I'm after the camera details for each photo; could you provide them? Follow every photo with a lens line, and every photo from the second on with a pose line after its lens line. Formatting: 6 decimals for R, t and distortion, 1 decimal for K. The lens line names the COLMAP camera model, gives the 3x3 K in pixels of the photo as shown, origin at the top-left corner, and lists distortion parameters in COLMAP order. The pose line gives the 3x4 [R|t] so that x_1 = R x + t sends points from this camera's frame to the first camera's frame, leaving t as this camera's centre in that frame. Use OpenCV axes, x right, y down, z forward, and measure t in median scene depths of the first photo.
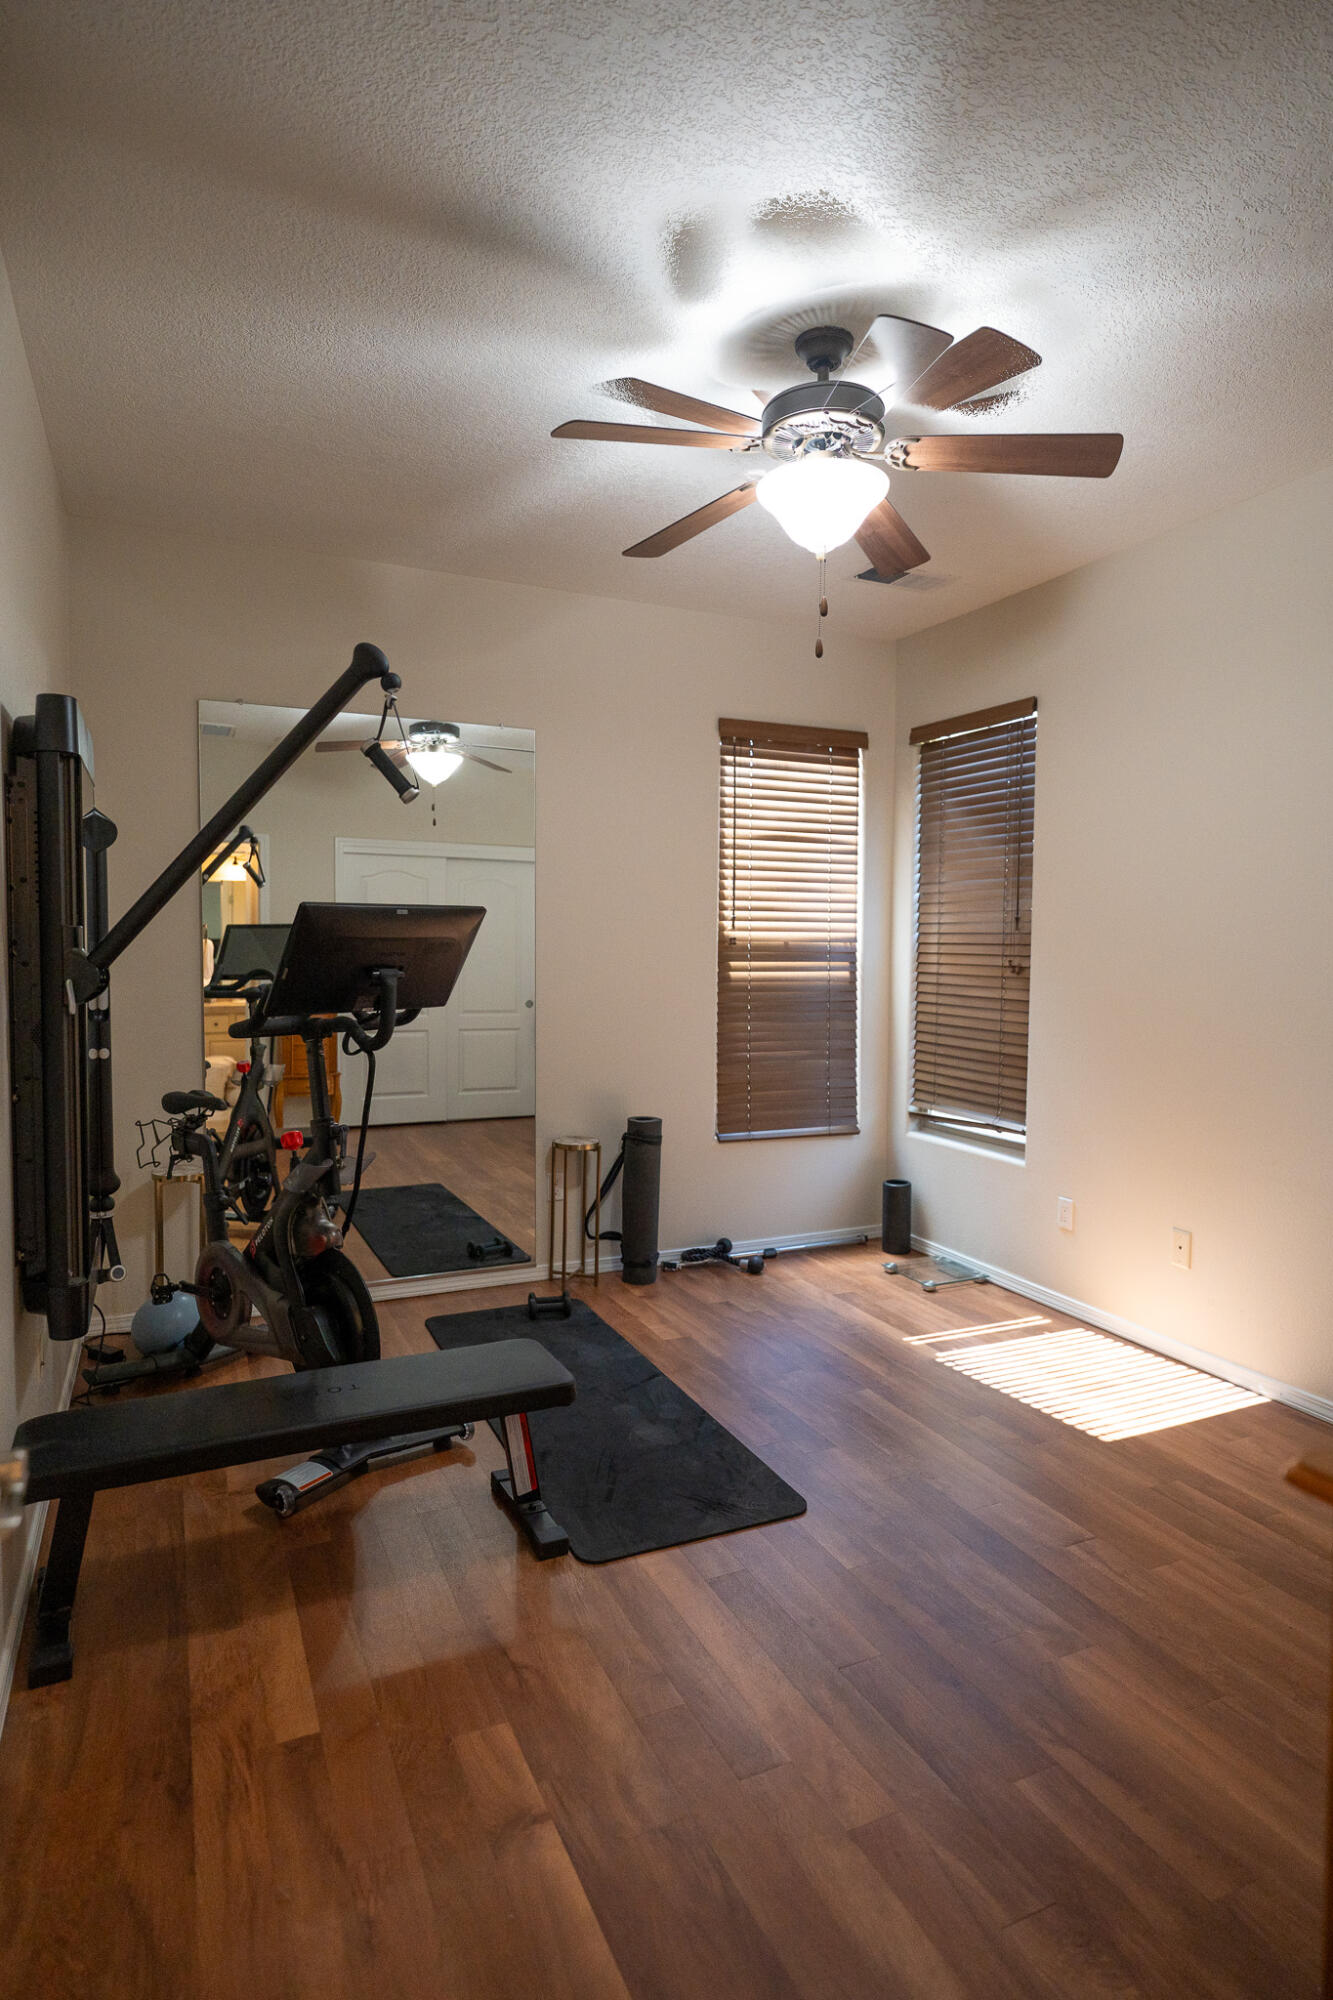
lens RADIAL K [[1090.2, 0, 659.4], [0, 1090.2, 999.3], [0, 0, 1]] dist [0.000335, 0.000857]
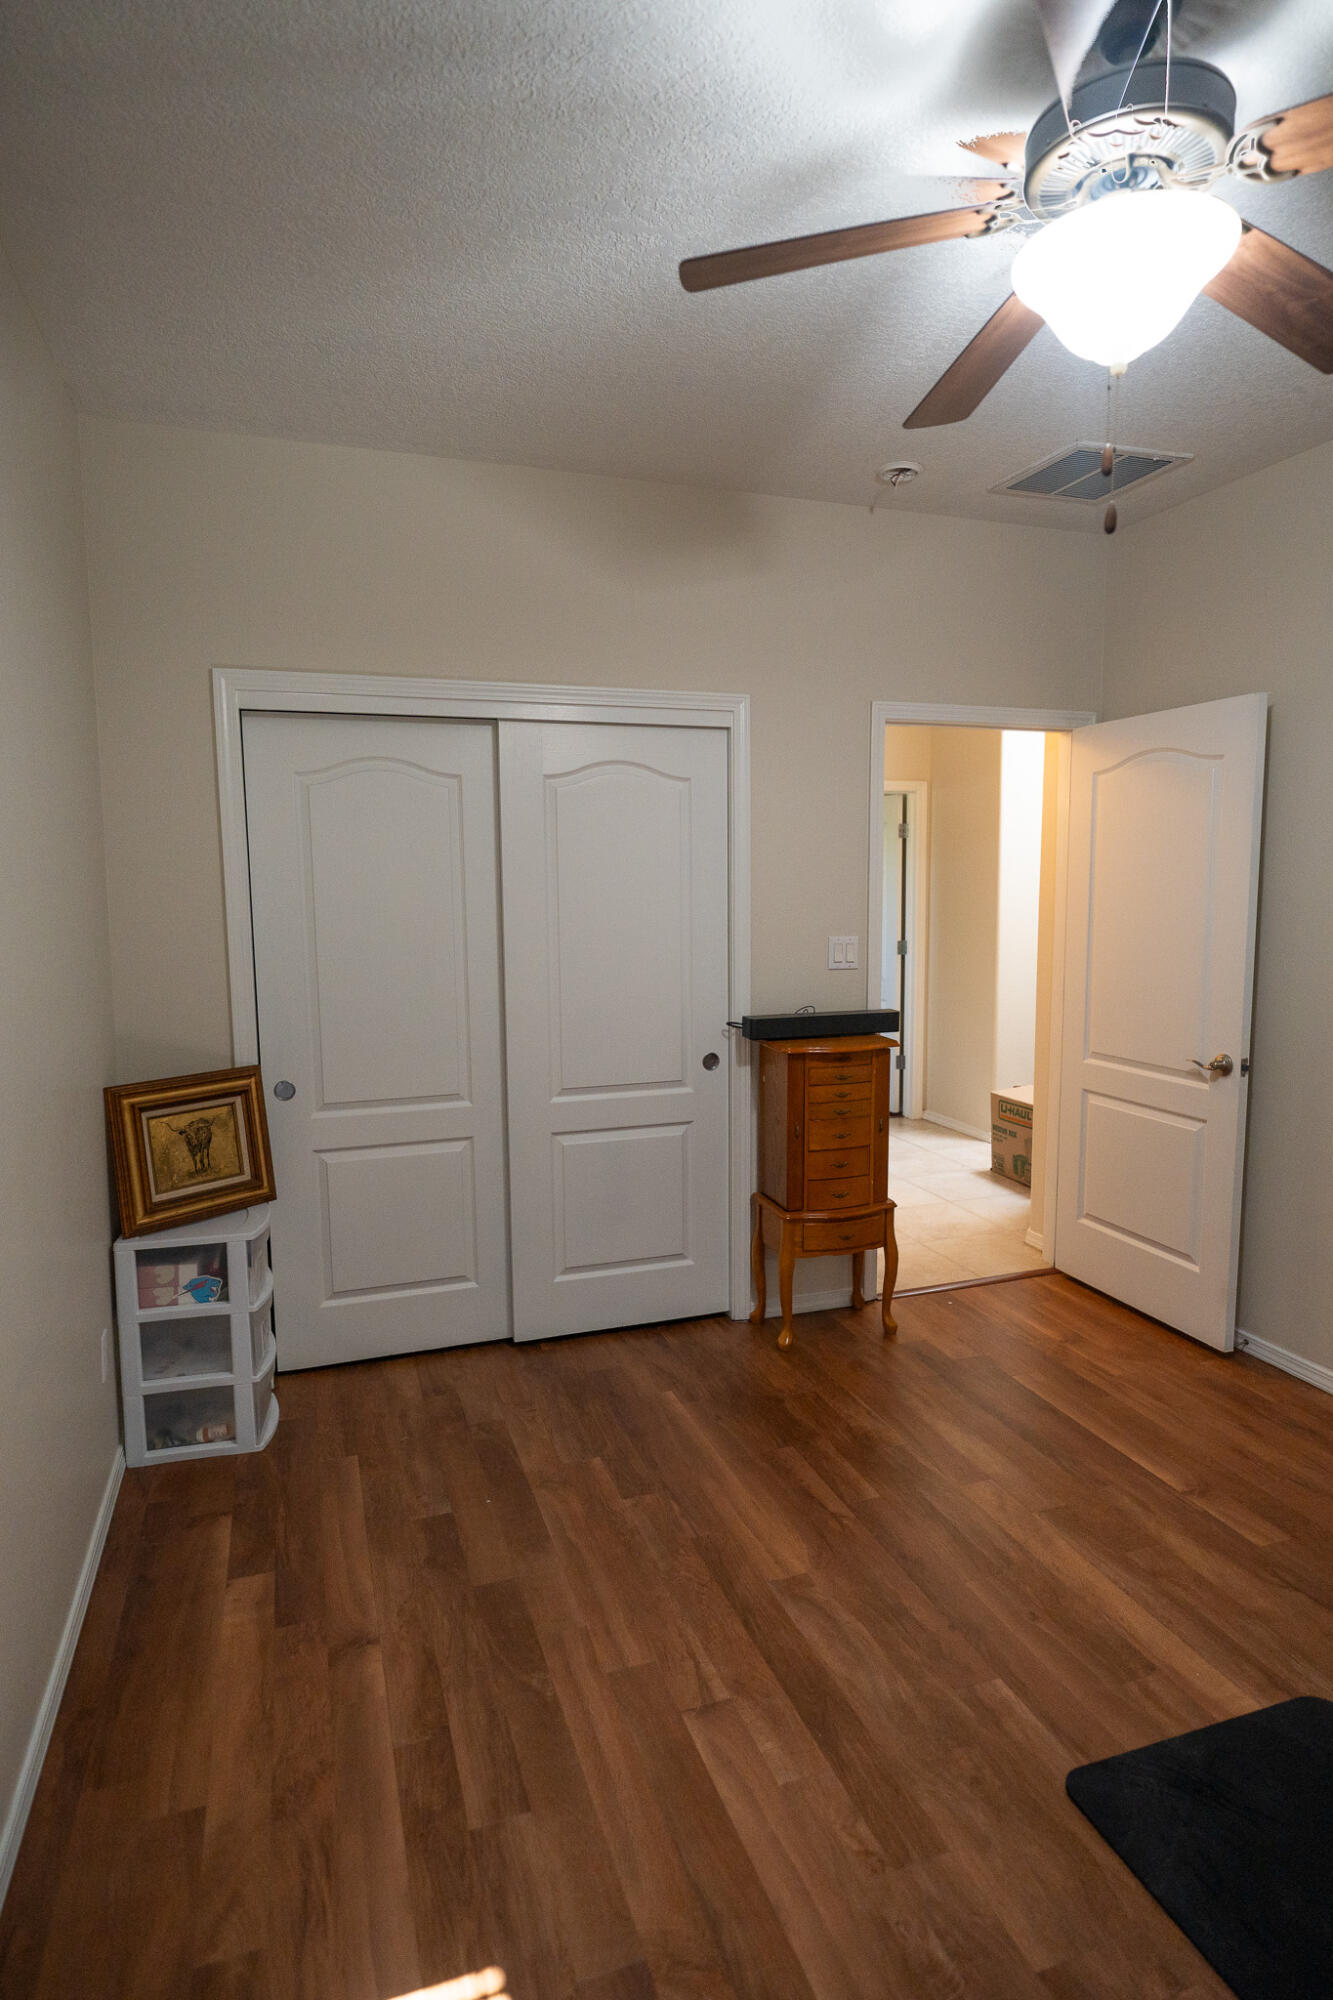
lens RADIAL K [[1090.2, 0, 659.4], [0, 1090.2, 999.3], [0, 0, 1]] dist [0.000335, 0.000857]
pose [[-0.995156, -0.007201, 0.098048, 0.317093], [0.008094, 0.987928, 0.154703, -0.132922], [-0.097978, 0.154747, -0.983084, 1.579337]]
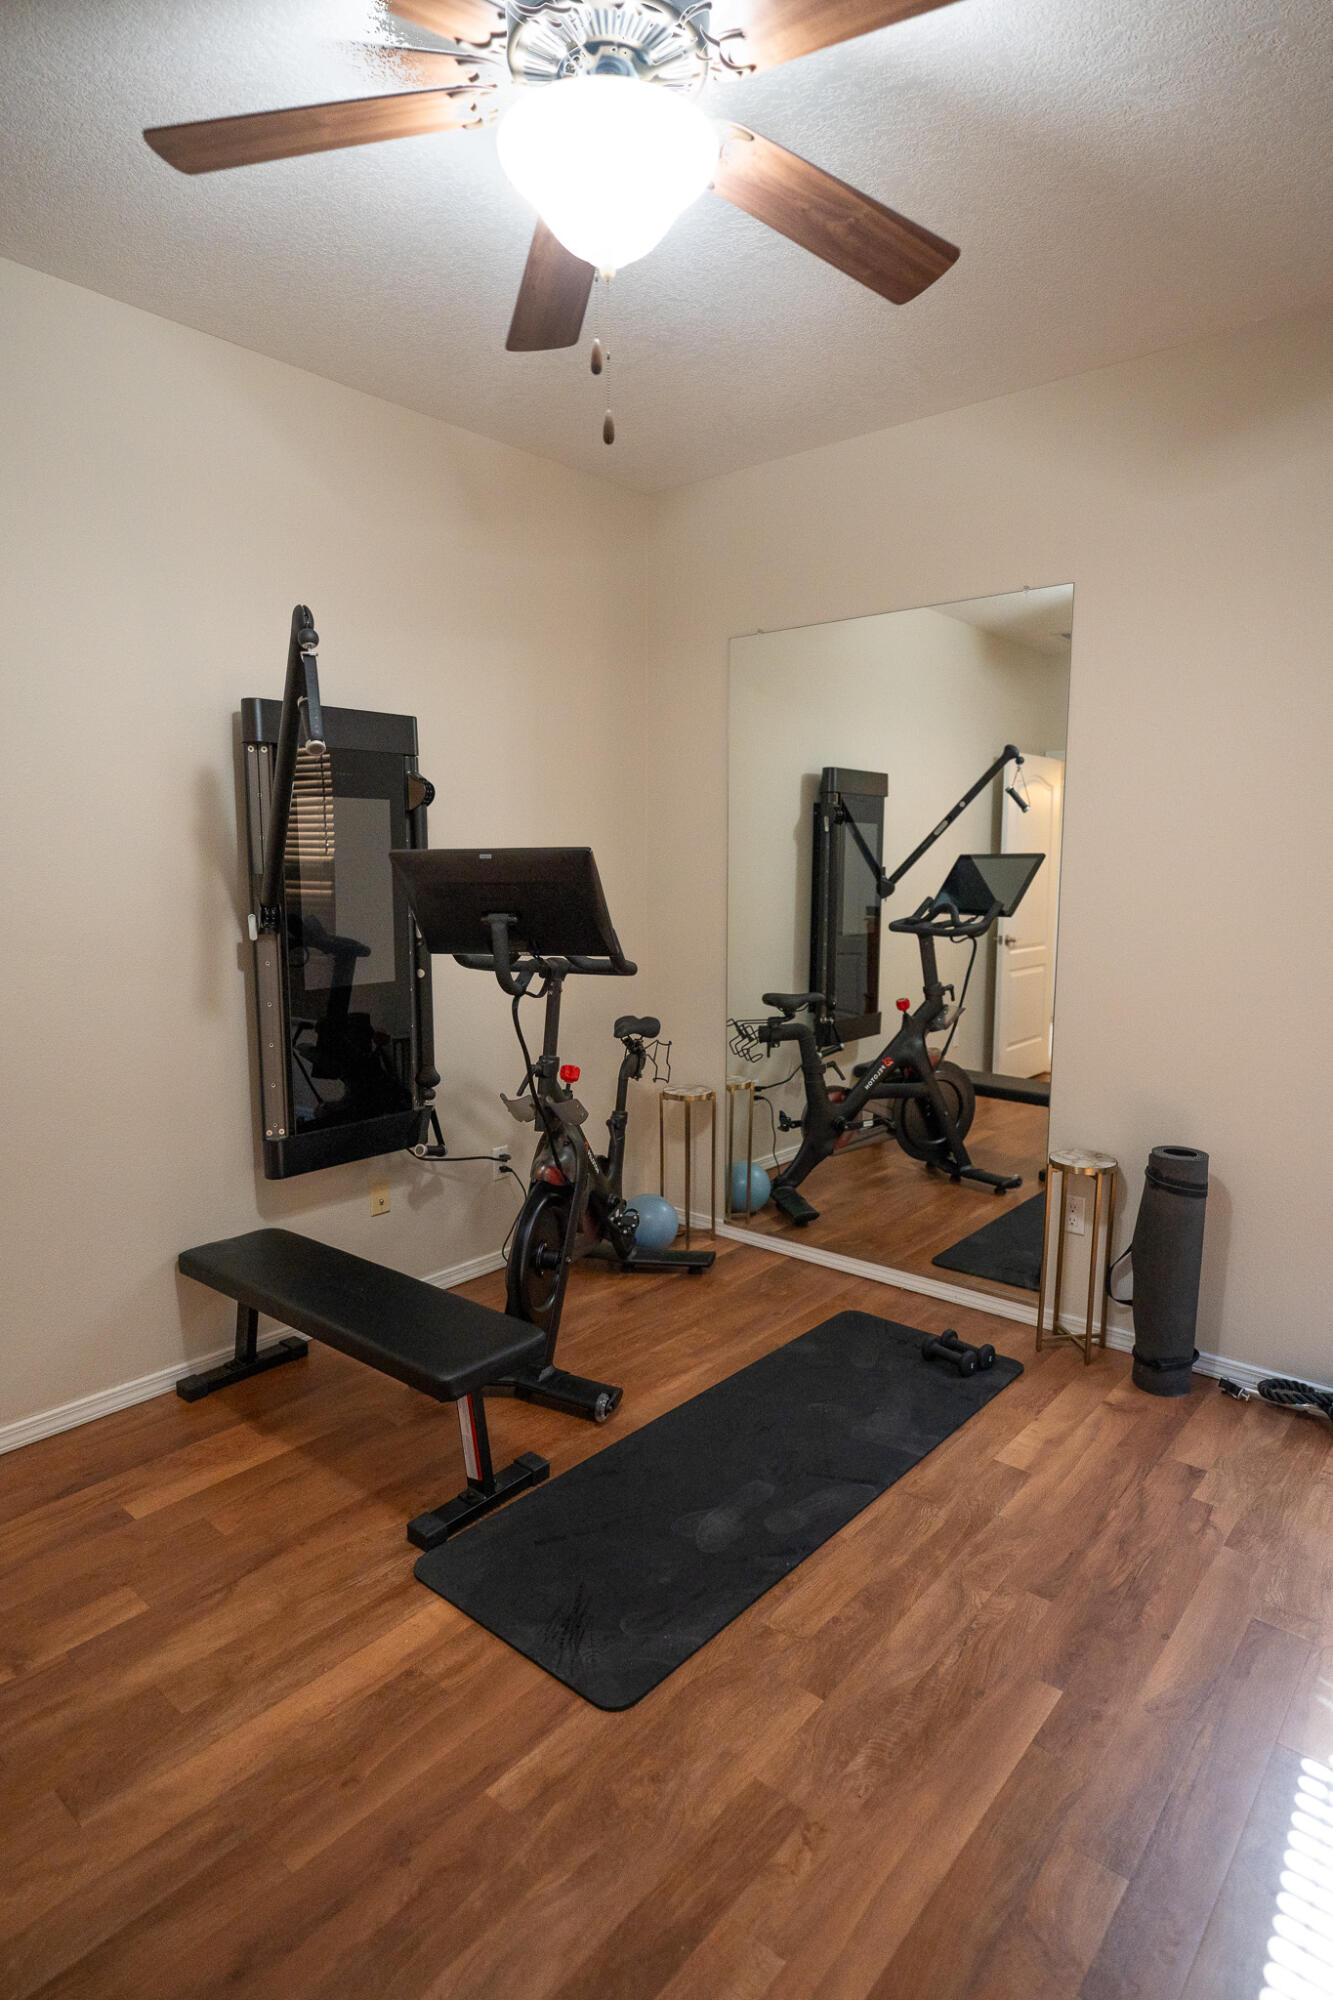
lens RADIAL K [[1090.2, 0, 659.4], [0, 1090.2, 999.3], [0, 0, 1]] dist [0.000335, 0.000857]
pose [[0.421299, 0.115723, -0.899509, 0.701833], [-0.045202, 0.993272, 0.106615, -0.062361], [0.905795, -0.004257, 0.423695, 0.703707]]
